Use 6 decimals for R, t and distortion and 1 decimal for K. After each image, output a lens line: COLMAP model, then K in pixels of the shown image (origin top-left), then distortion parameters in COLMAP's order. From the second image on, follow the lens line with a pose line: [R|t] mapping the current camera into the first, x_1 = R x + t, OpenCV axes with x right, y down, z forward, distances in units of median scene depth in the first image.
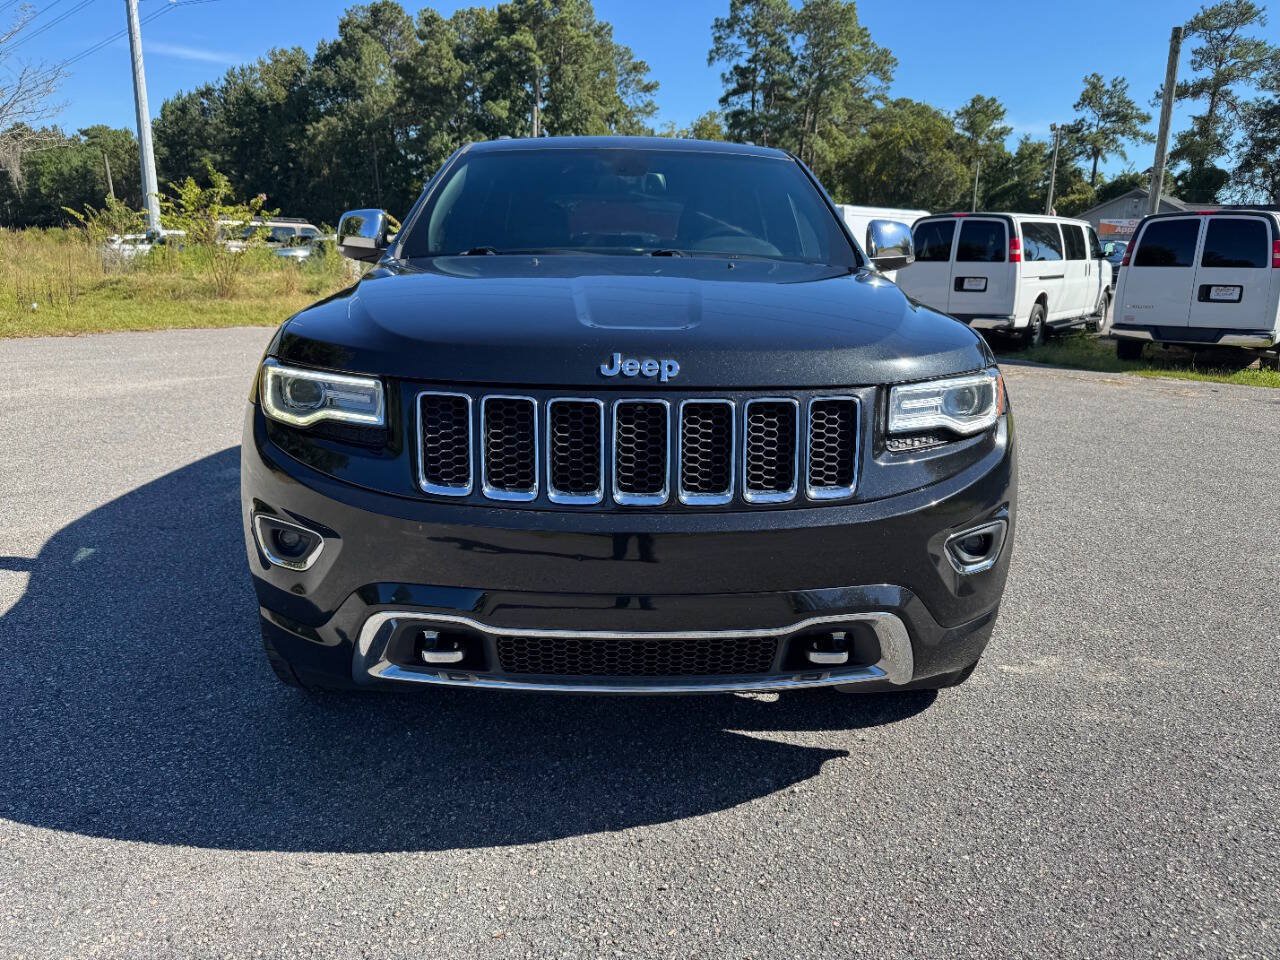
lens RADIAL K [[913.5, 0, 647.8], [0, 913.5, 478.0], [0, 0, 1]] dist [0.017326, -0.020526]
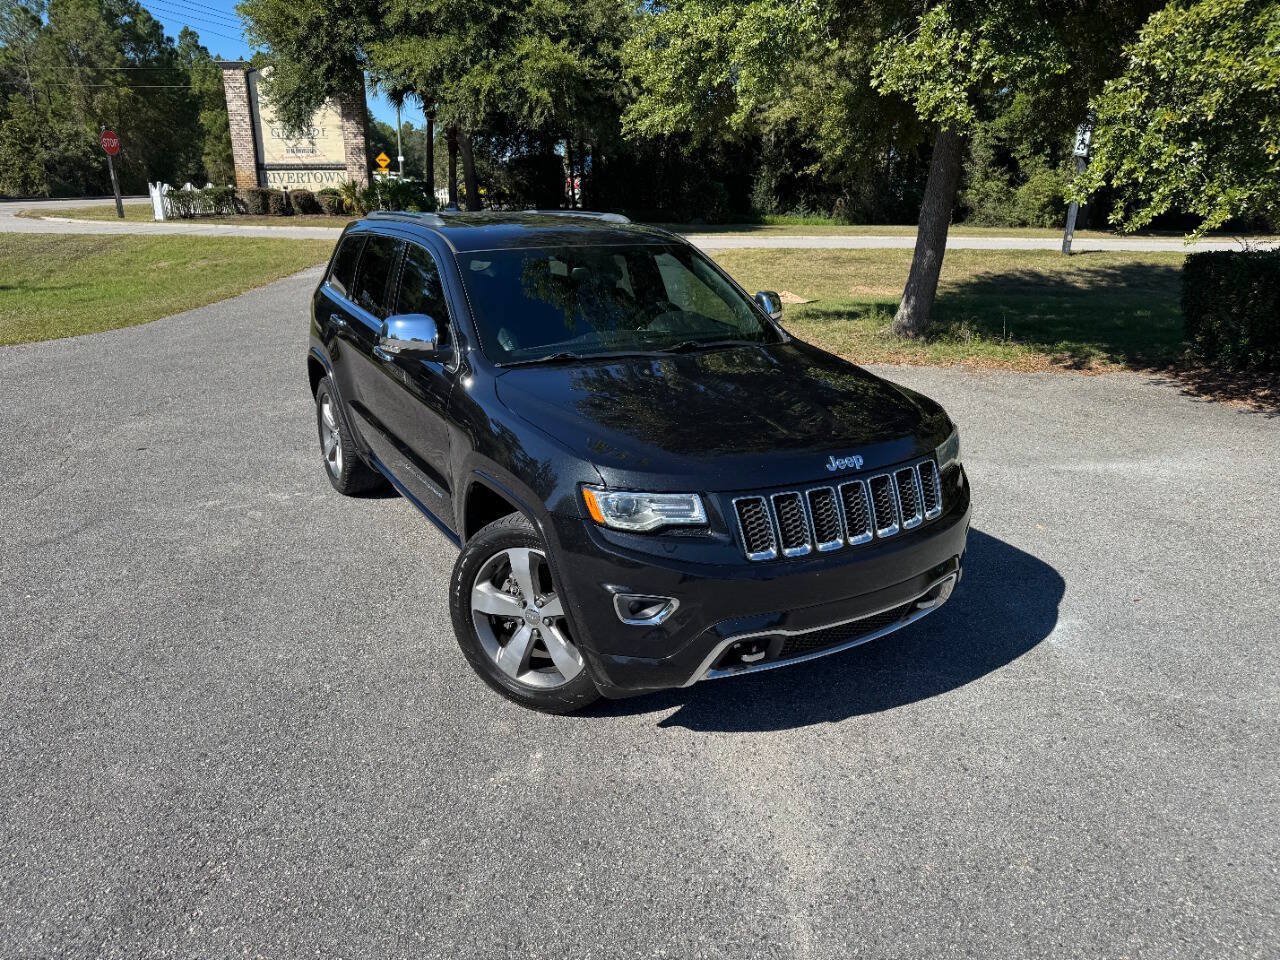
lens RADIAL K [[913.5, 0, 641.0], [0, 913.5, 474.0], [0, 0, 1]] dist [0.017326, -0.020526]
pose [[0.892640, -0.162715, 0.420377, -0.117252], [0.117386, 0.984310, 0.131734, -0.040778], [-0.435217, -0.068245, 0.897735, -0.039153]]
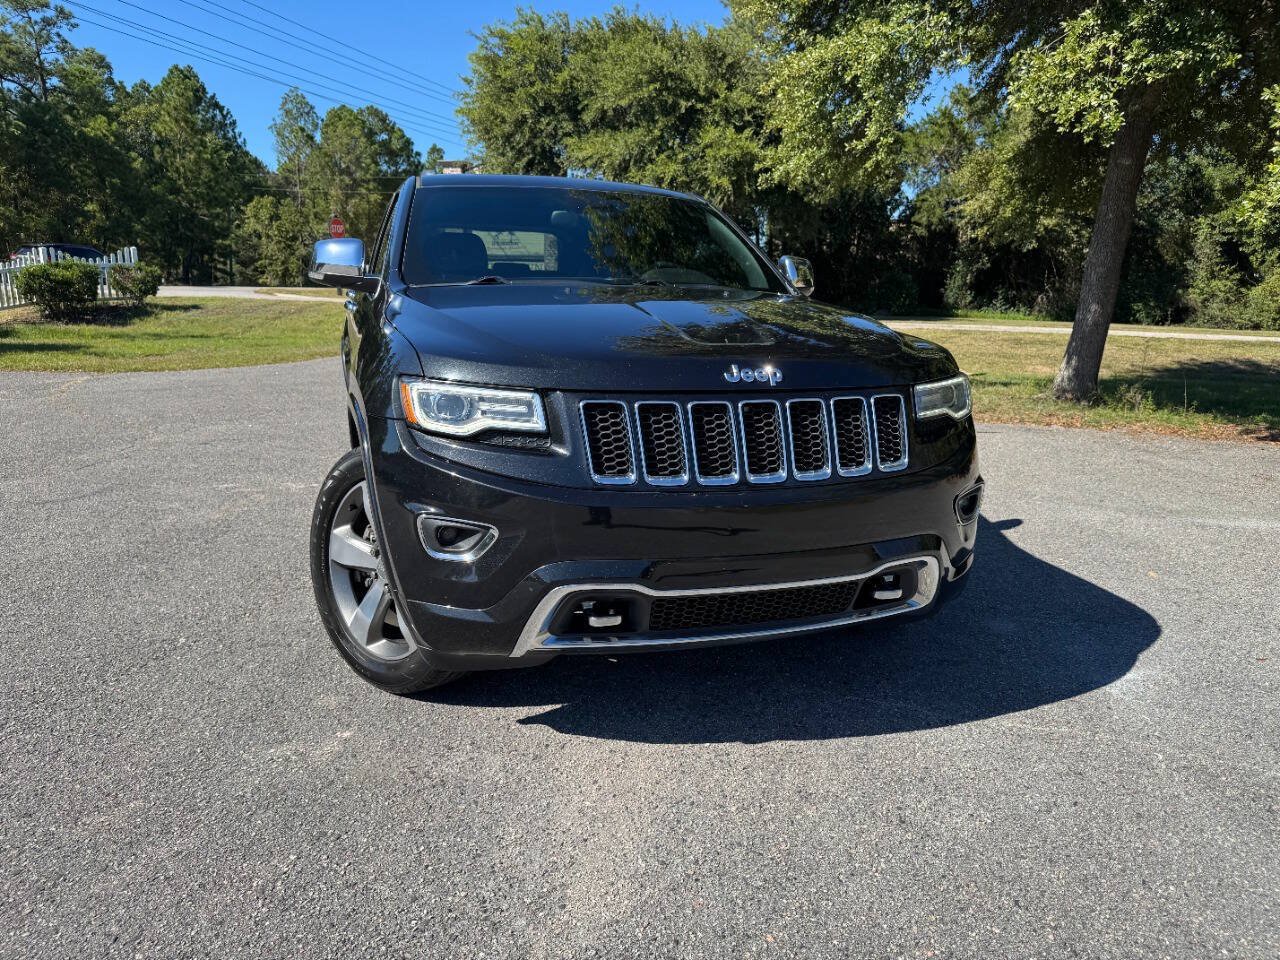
lens RADIAL K [[913.5, 0, 646.0], [0, 913.5, 476.1], [0, 0, 1]] dist [0.017326, -0.020526]
pose [[0.967654, -0.060785, 0.244849, -0.051790], [0.060827, 0.998121, 0.007397, -0.000091], [-0.244838, 0.007735, 0.969533, -0.020068]]
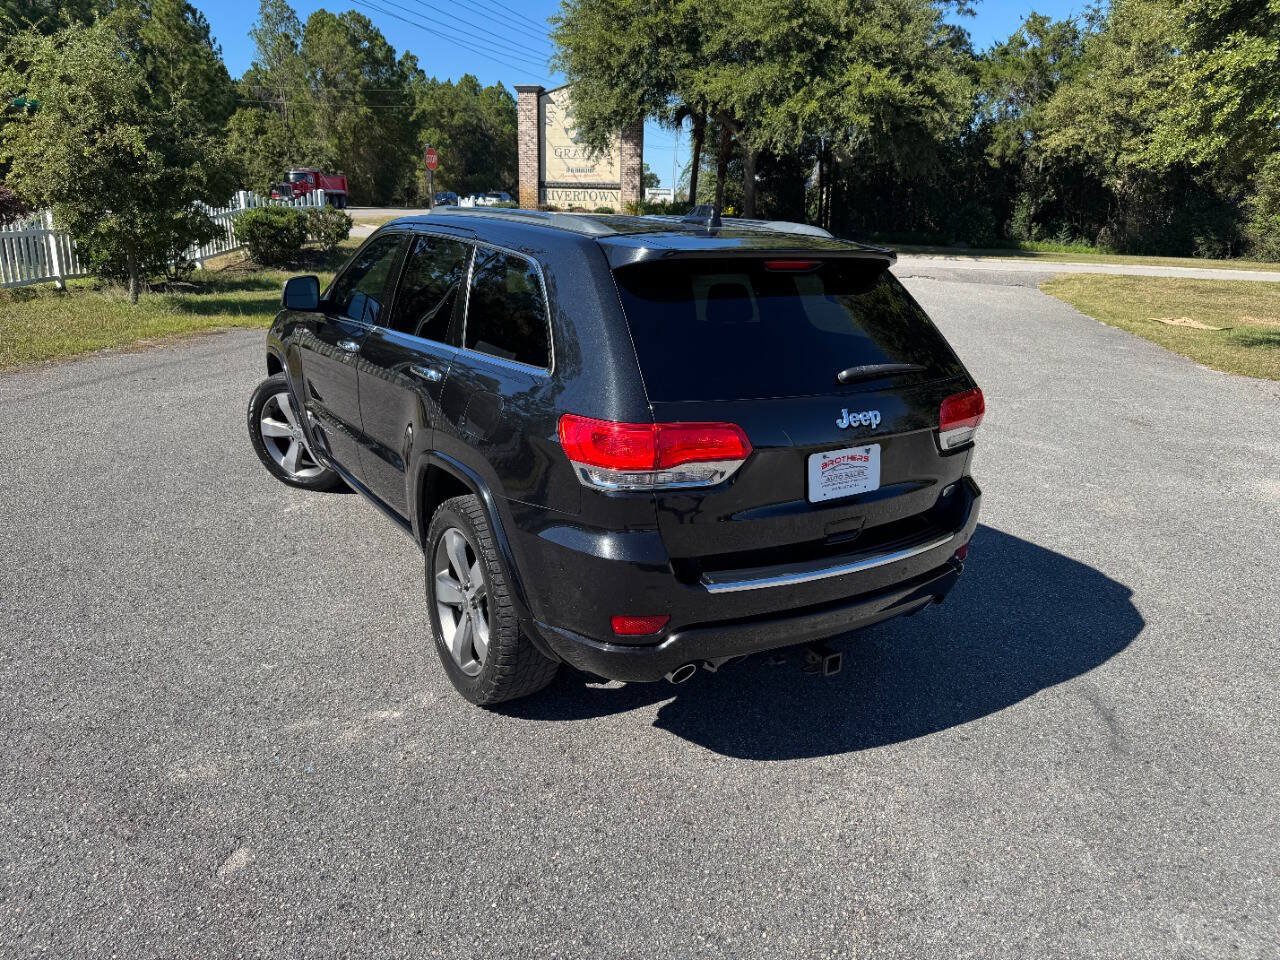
lens RADIAL K [[913.5, 0, 644.3], [0, 913.5, 478.2], [0, 0, 1]] dist [0.017326, -0.020526]
pose [[0.952538, -0.093256, 0.289784, -0.403097], [0.066229, 0.992605, 0.101735, -0.058348], [-0.297128, -0.077715, 0.951670, 0.019428]]
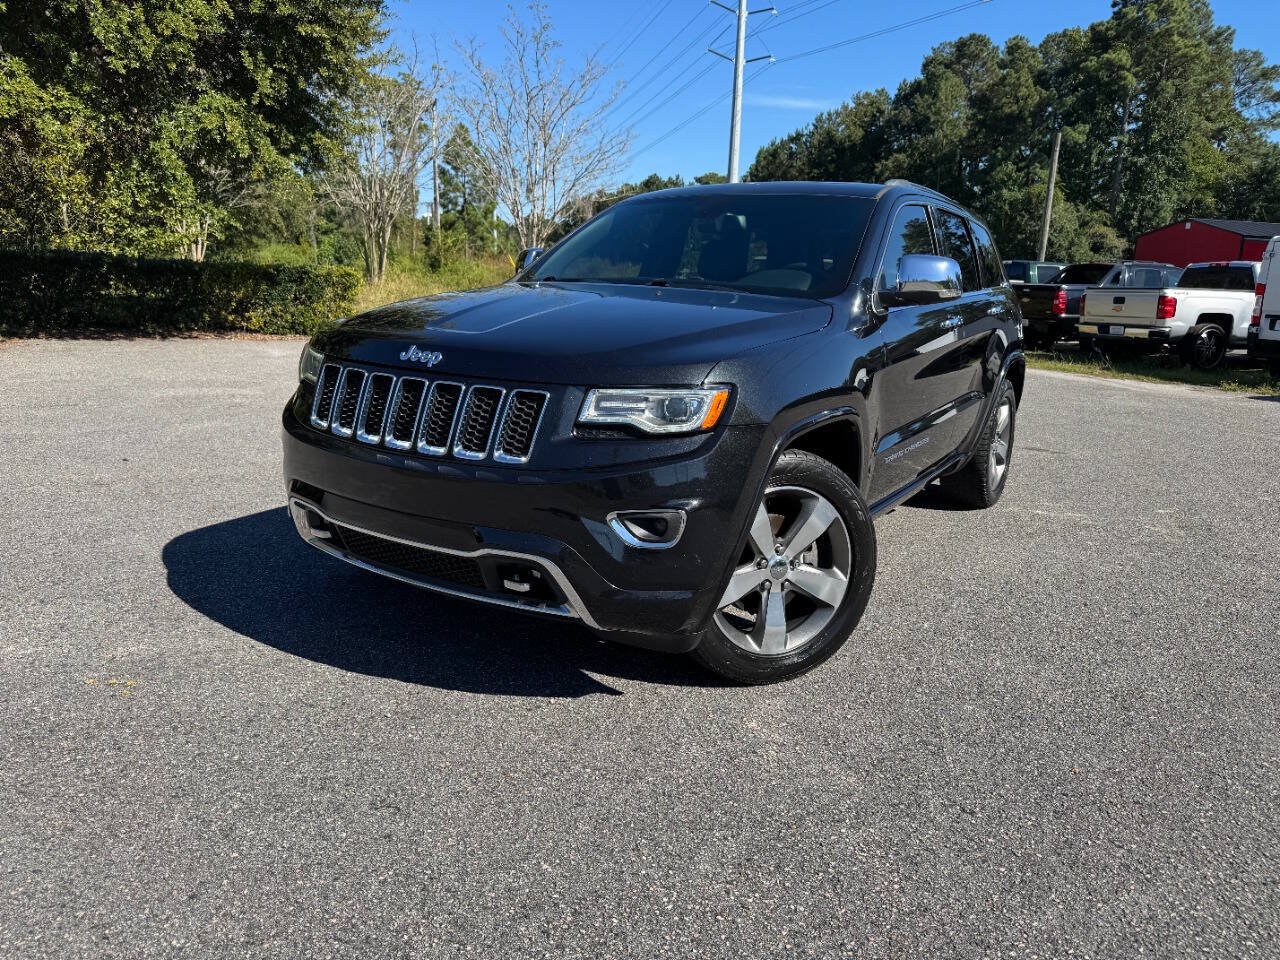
lens RADIAL K [[913.5, 0, 643.3], [0, 913.5, 484.4], [0, 0, 1]] dist [0.017326, -0.020526]
pose [[0.831391, 0.135227, -0.538983, 0.122456], [-0.149365, 0.988625, 0.017640, 0.000260], [0.535237, 0.065839, 0.842132, -0.003144]]
